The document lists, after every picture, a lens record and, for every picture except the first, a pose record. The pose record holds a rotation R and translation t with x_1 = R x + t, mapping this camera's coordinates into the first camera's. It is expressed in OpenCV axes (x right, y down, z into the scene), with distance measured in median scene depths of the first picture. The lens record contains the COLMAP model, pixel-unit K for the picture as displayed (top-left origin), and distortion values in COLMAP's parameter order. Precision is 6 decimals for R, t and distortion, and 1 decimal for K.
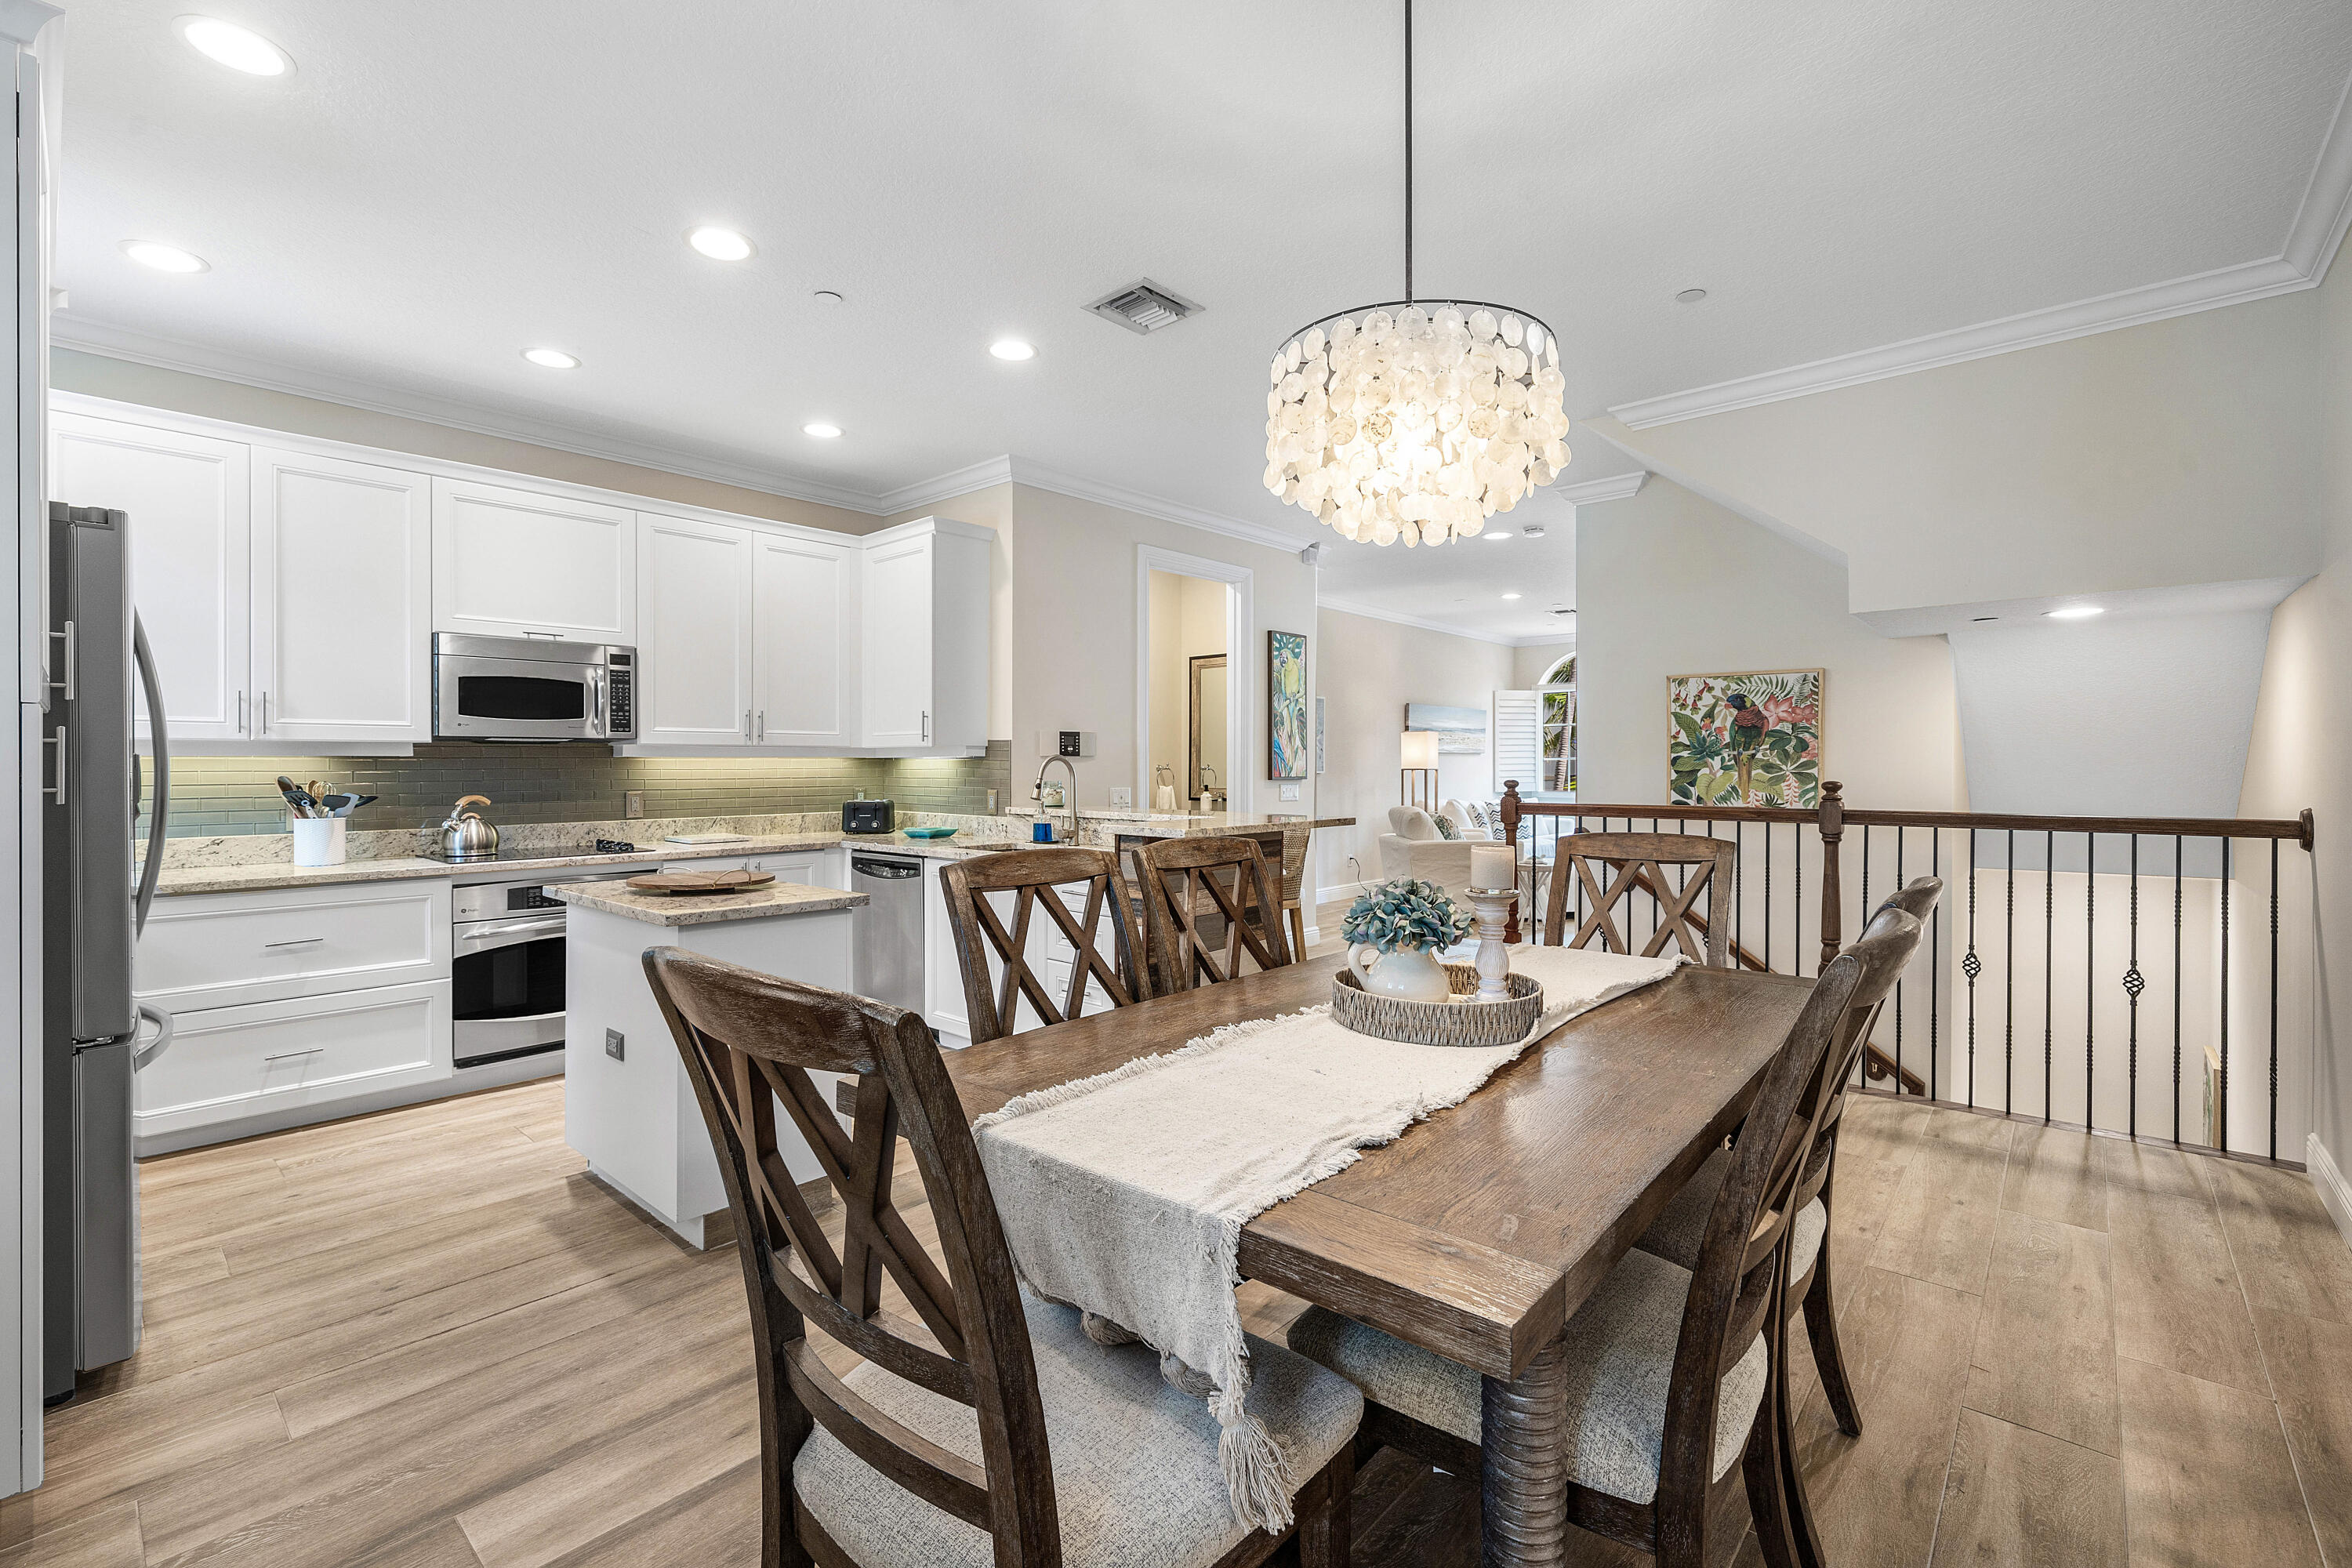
lens RADIAL K [[1007.4, 0, 1159.6], [0, 1007.4, 767.7], [0, 0, 1]] dist [-0.000591, -0.000189]
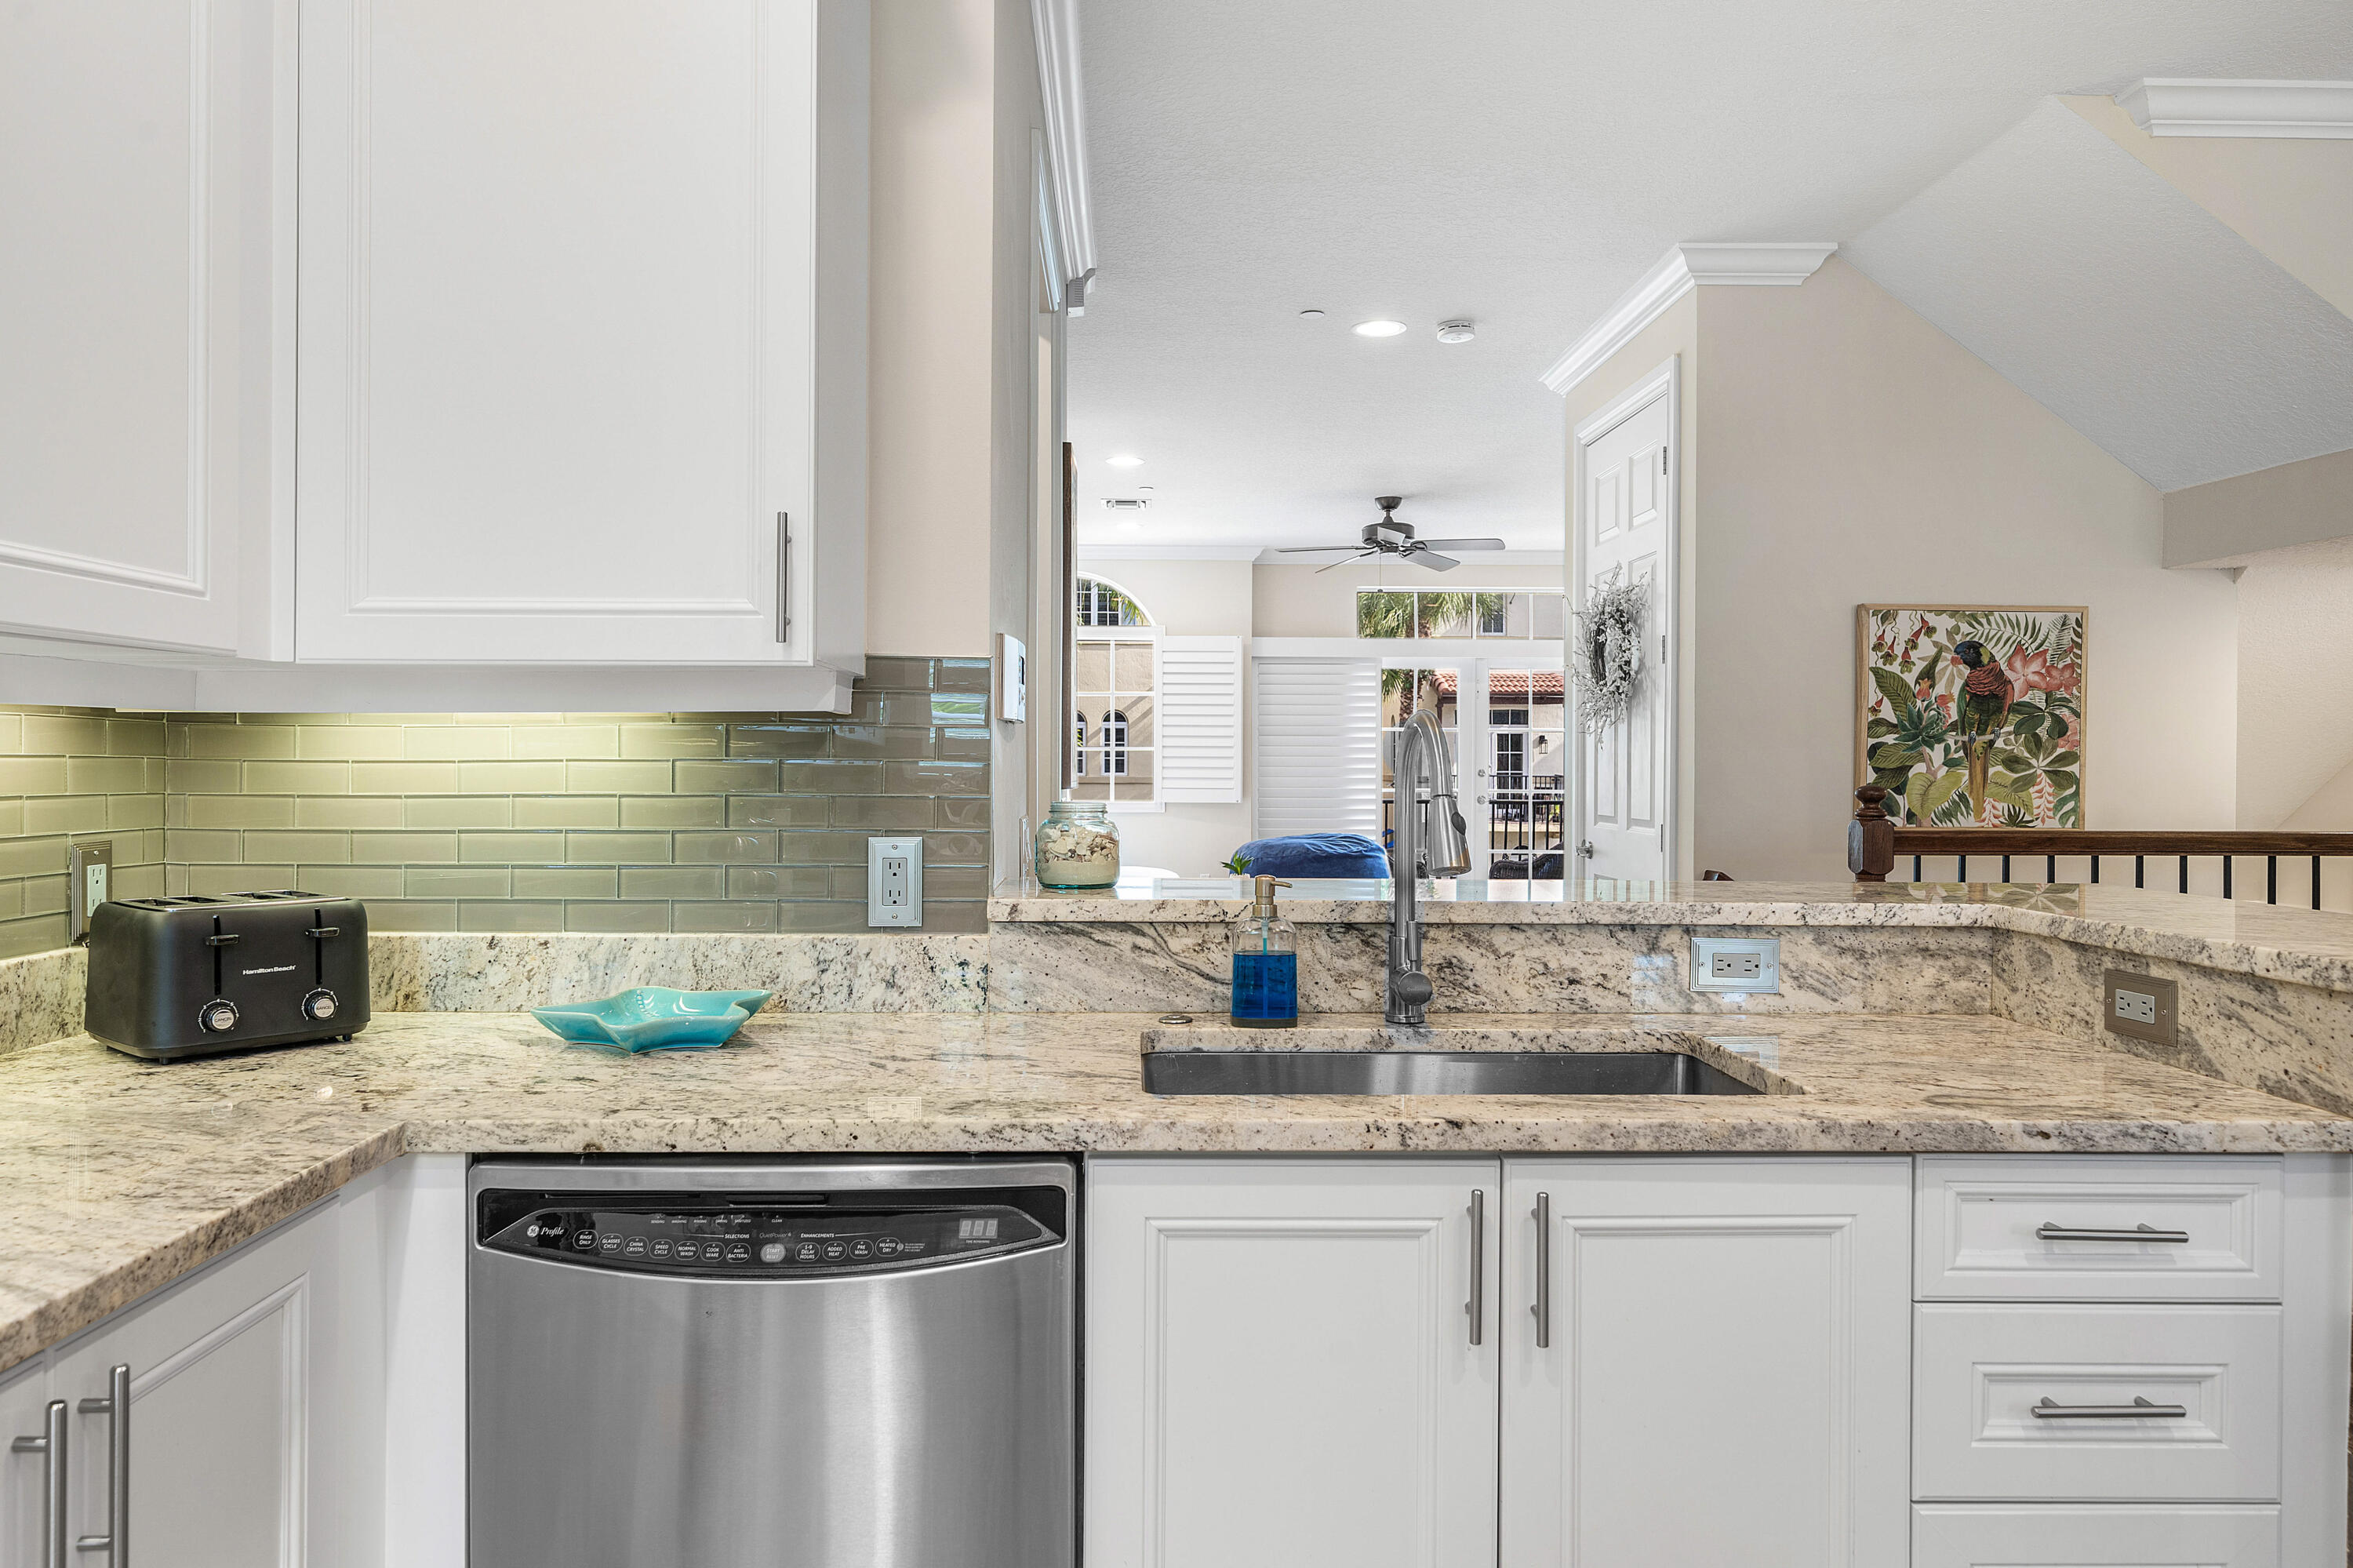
lens RADIAL K [[1506.7, 0, 1145.2], [0, 1506.7, 773.5], [0, 0, 1]] dist [0.002597, 0.001156]
pose [[0.729841, -0.002454, 0.683613, -0.429865], [-0.002148, 0.999980, 0.005883, 0.002188], [-0.683614, -0.005762, 0.729821, 0.712046]]
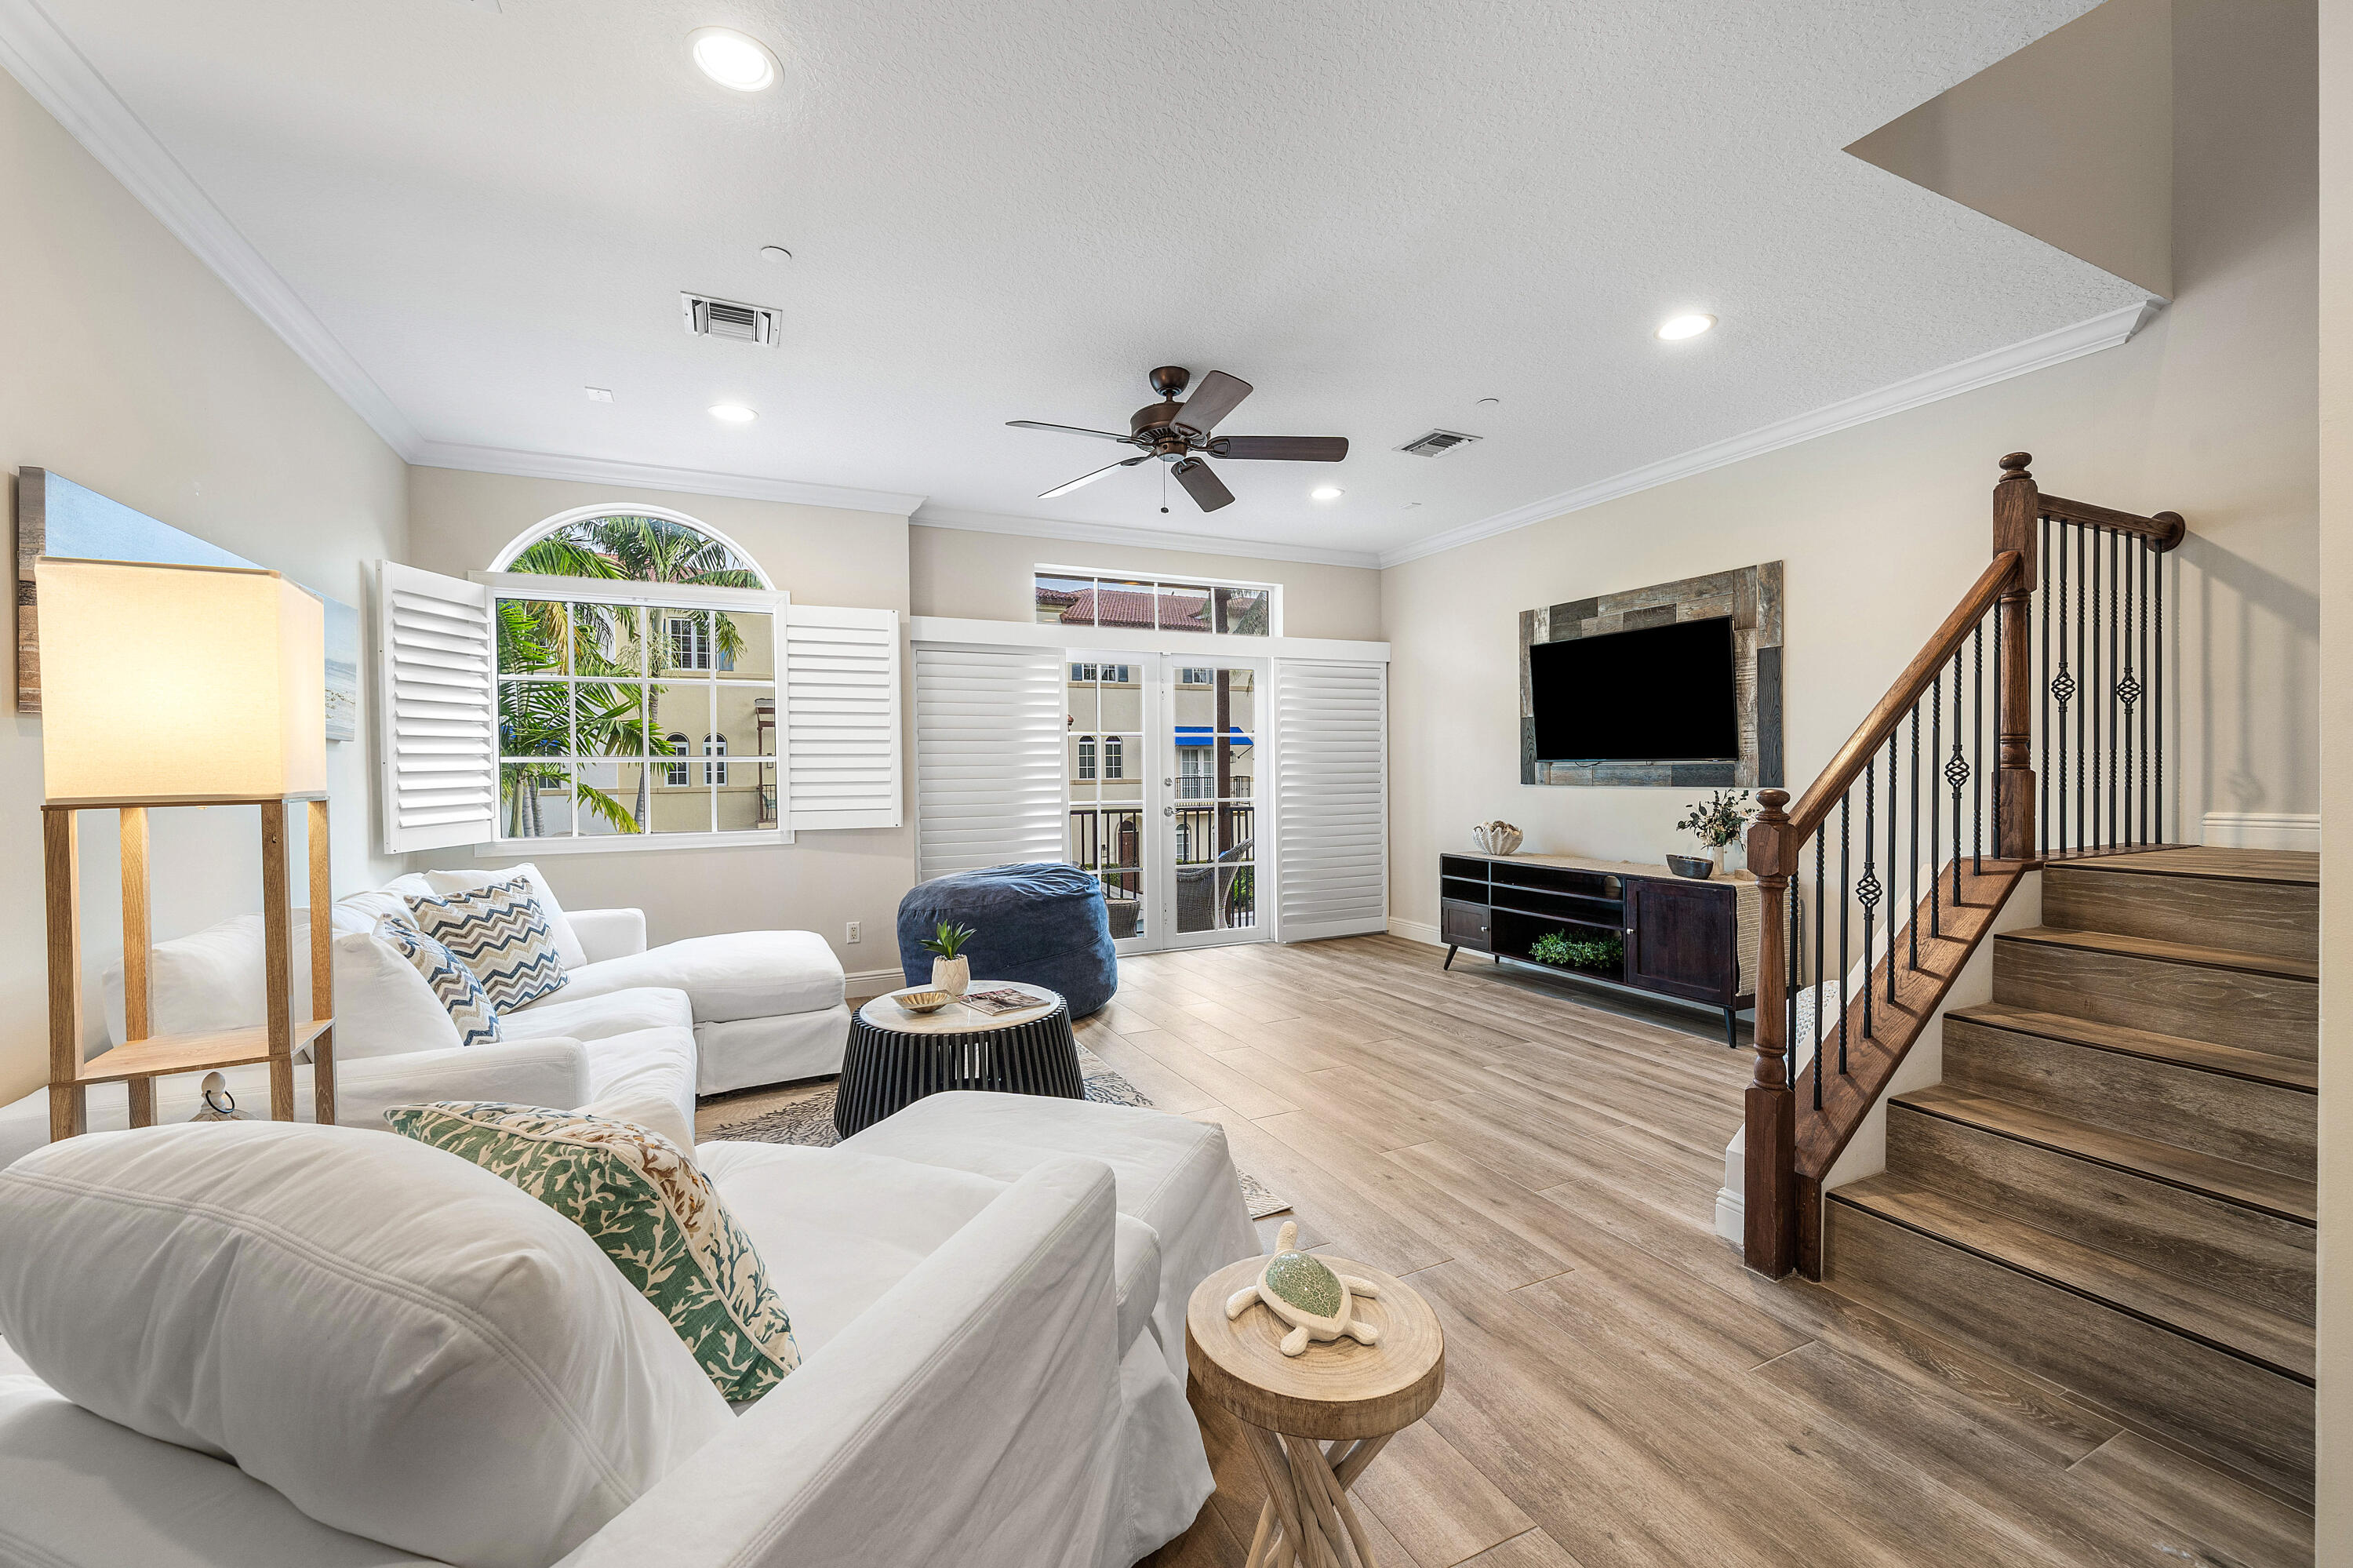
lens RADIAL K [[929.9, 0, 1176.5], [0, 929.9, 784.0], [0, 0, 1]] dist [-0.001182, -0.000186]
pose [[0.369674, -0.019207, 0.928963, 0.348205], [0.013474, 0.999792, 0.015310, -0.003352], [-0.929064, 0.006857, 0.369856, 1.577948]]
